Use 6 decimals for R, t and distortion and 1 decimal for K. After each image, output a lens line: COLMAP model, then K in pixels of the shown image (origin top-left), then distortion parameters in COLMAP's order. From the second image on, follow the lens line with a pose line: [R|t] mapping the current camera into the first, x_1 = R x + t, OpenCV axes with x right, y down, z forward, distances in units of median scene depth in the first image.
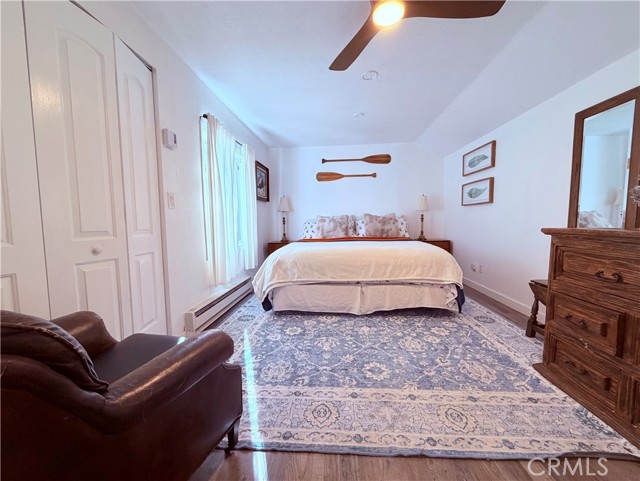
lens RADIAL K [[257.5, 0, 319.3], [0, 257.5, 240.7], [0, 0, 1]] dist [0.000403, 0.000071]
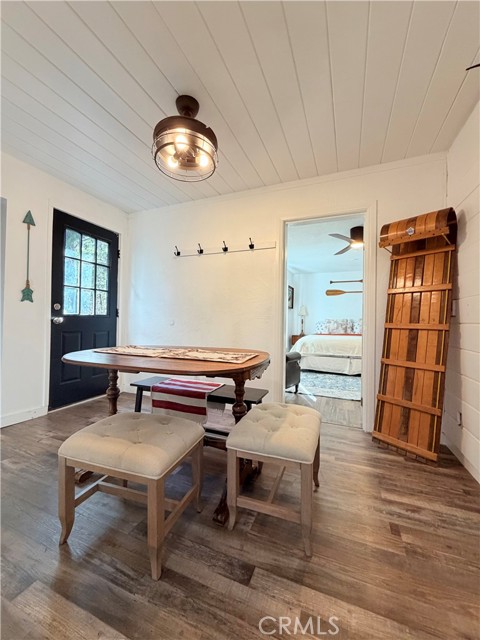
lens RADIAL K [[257.0, 0, 241.2], [0, 257.0, 319.7], [0, 0, 1]] dist [-0.001151, 0.000036]
pose [[0.948185, 0.025060, -0.316729, 0.000571], [-0.051868, 0.995720, -0.076494, 0.053095], [0.313456, 0.088958, 0.945427, -0.636641]]
